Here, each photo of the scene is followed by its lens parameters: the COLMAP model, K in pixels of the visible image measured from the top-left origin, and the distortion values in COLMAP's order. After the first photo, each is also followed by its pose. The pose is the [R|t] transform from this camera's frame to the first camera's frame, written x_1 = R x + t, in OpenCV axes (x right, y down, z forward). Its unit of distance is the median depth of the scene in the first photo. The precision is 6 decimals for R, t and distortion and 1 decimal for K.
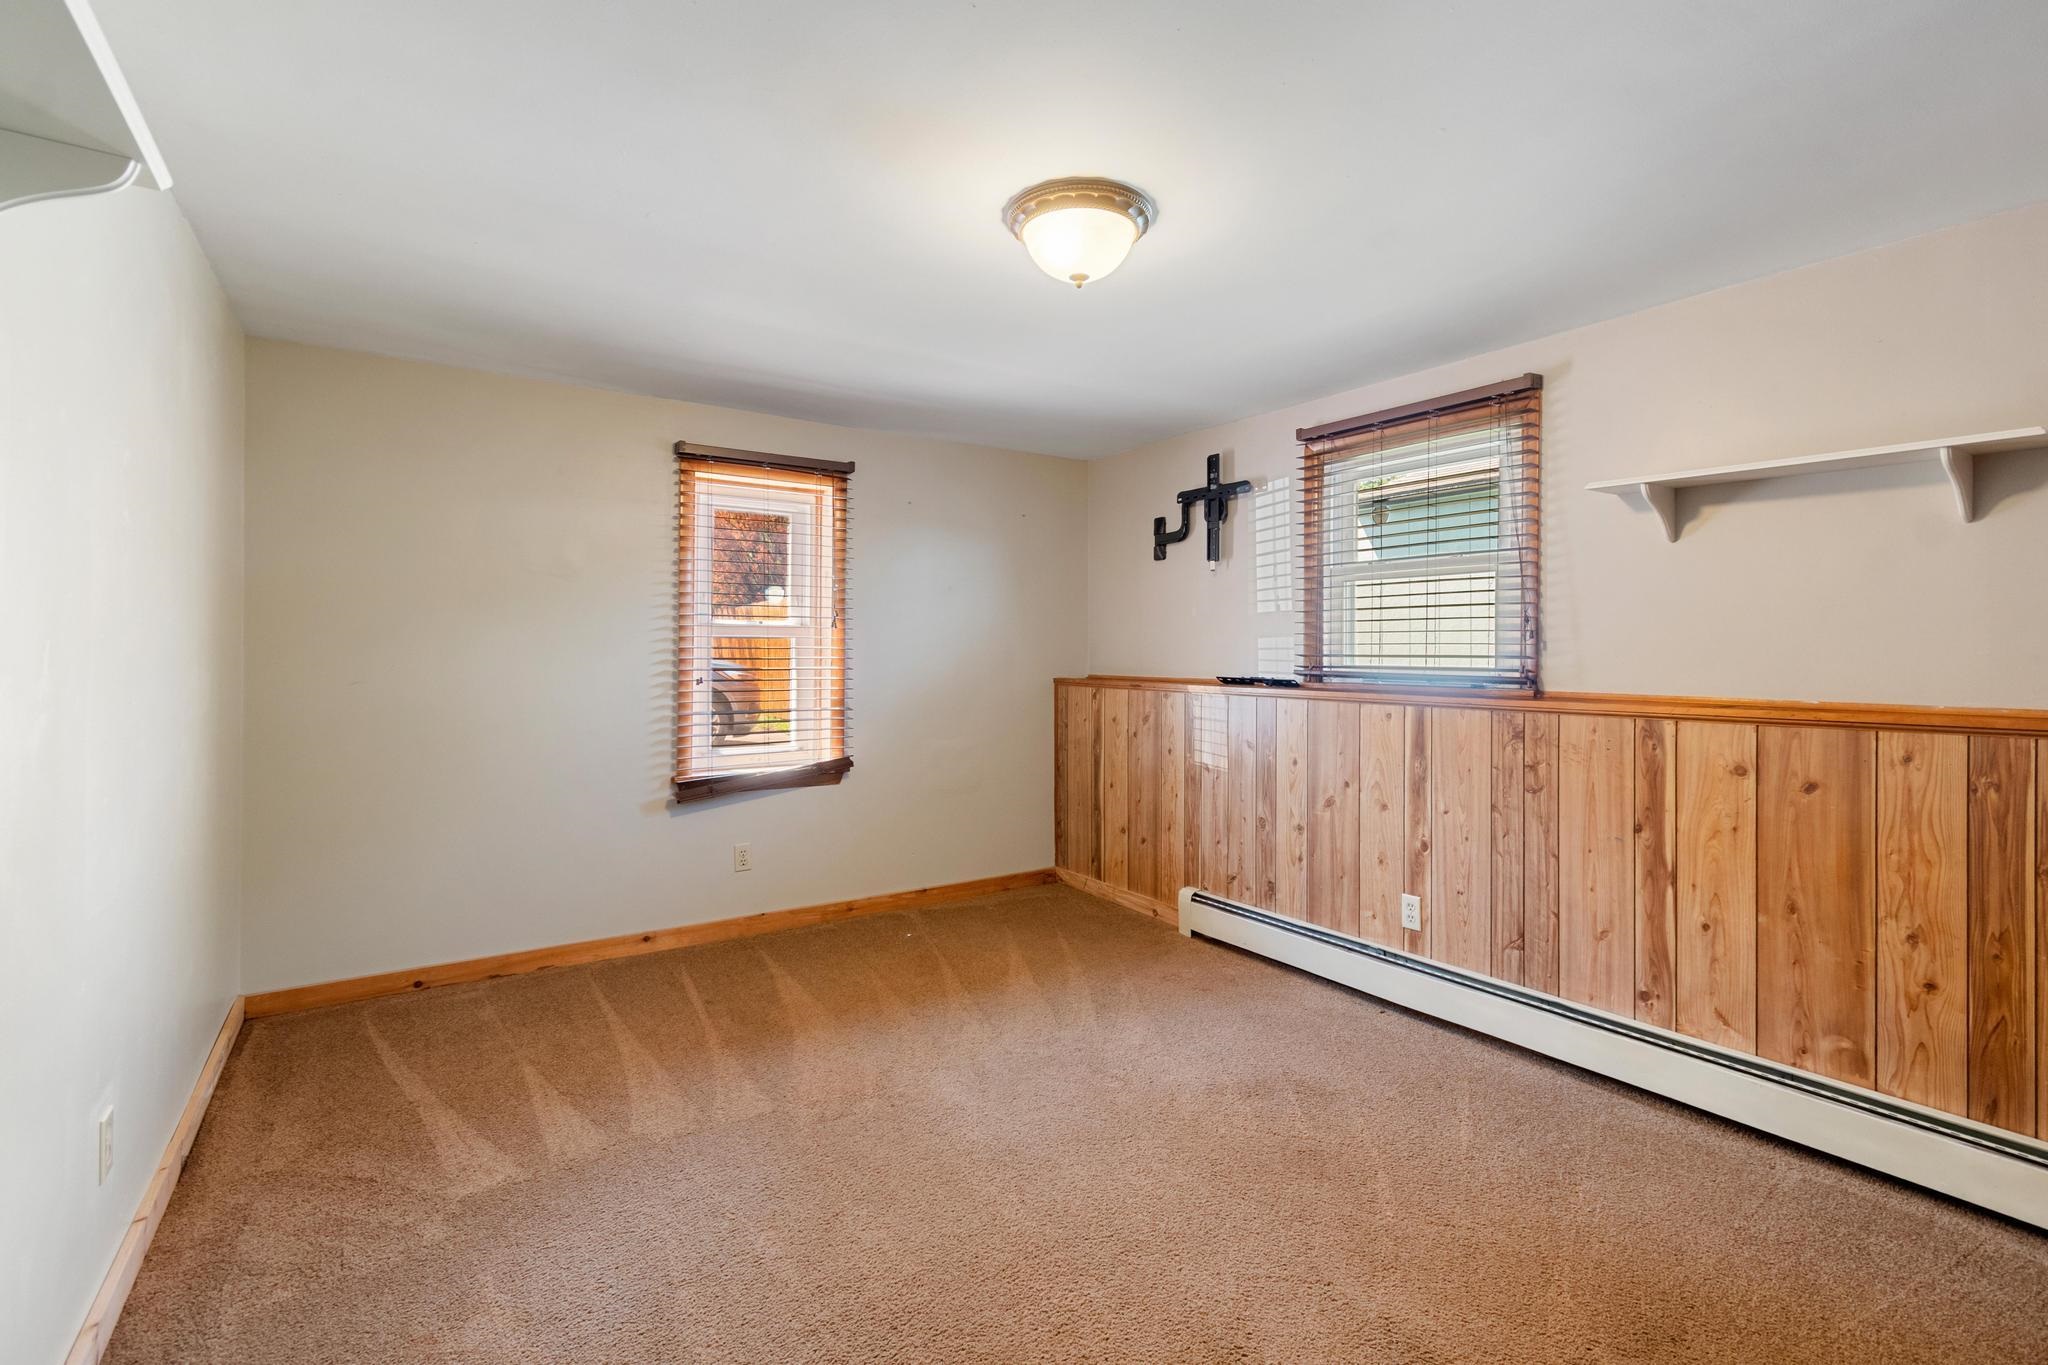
lens RADIAL K [[942.1, 0, 1034.3], [0, 942.1, 645.4], [0, 0, 1]] dist [0.001422, -0.000156]
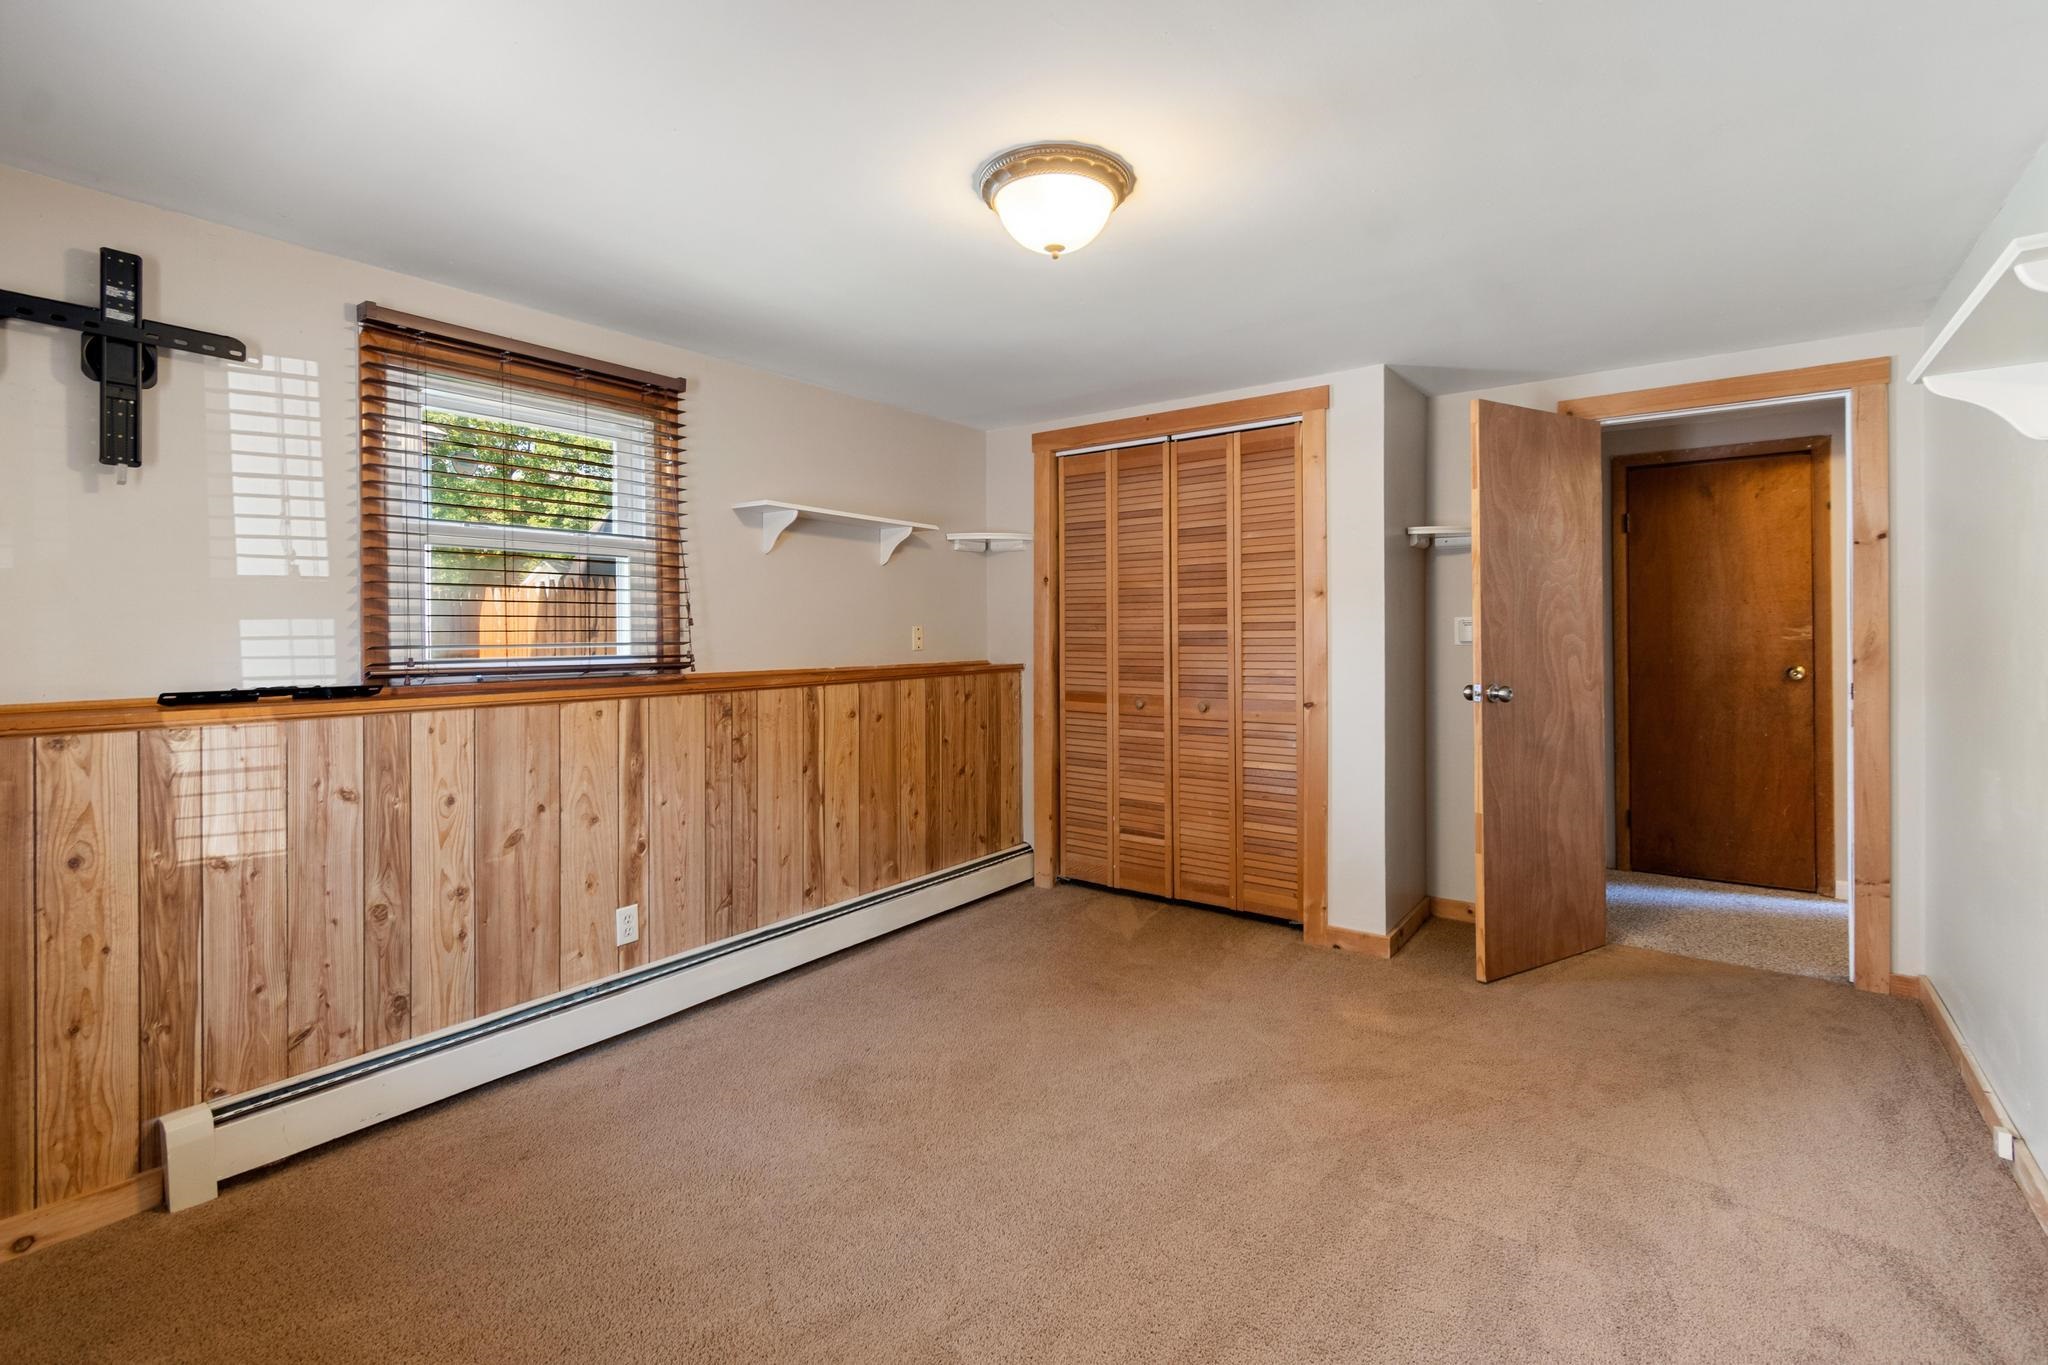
lens RADIAL K [[942.1, 0, 1034.3], [0, 942.1, 645.4], [0, 0, 1]] dist [0.001422, -0.000156]
pose [[-0.344640, -0.010036, 0.938681, -0.593788], [0.004038, 0.999918, 0.012173, 0.003478], [-0.938726, 0.007986, -0.344571, 0.952134]]
